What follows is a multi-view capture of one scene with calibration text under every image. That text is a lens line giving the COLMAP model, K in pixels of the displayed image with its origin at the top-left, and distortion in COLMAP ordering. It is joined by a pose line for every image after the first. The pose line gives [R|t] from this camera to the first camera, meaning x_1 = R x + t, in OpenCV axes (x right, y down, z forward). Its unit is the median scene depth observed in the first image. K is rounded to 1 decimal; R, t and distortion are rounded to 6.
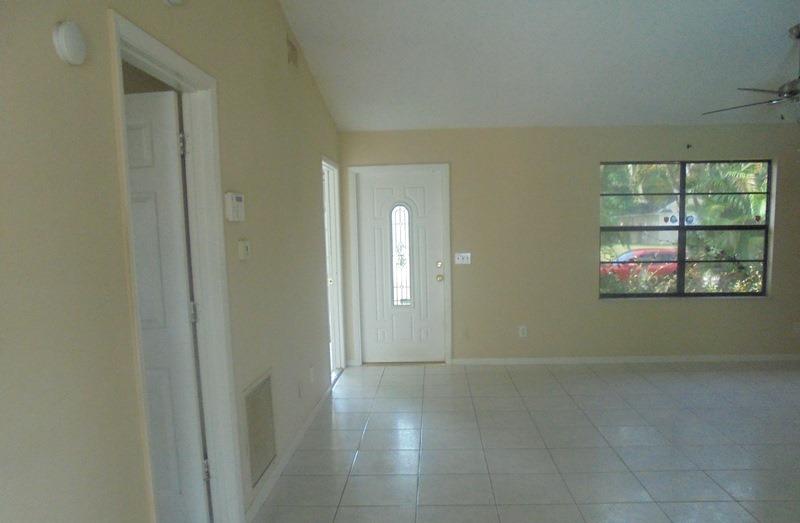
lens RADIAL K [[625.5, 0, 400.0], [0, 625.5, 261.5], [0, 0, 1]] dist [-0.003000, -0.000568]
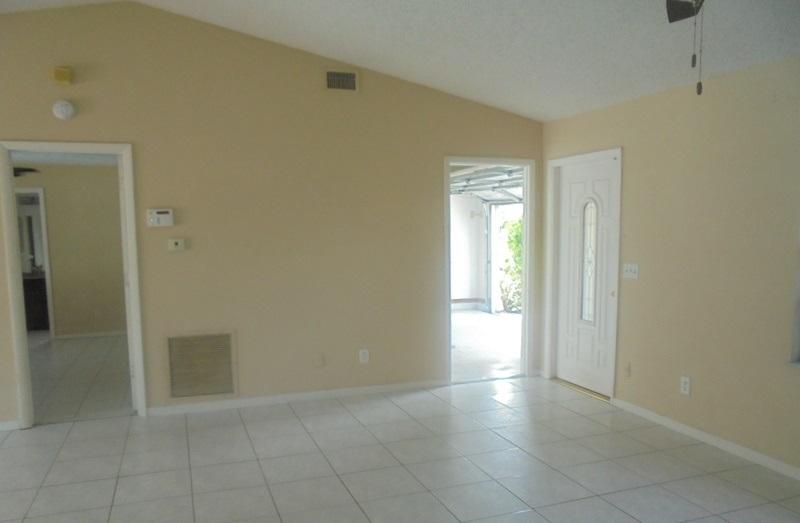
lens RADIAL K [[625.5, 0, 400.0], [0, 625.5, 261.5], [0, 0, 1]] dist [-0.003000, -0.000568]
pose [[0.399773, 0.074075, -0.913616, 0.679104], [-0.049400, 0.997022, 0.059221, -0.047542], [0.915282, 0.021458, 0.402242, 0.434672]]
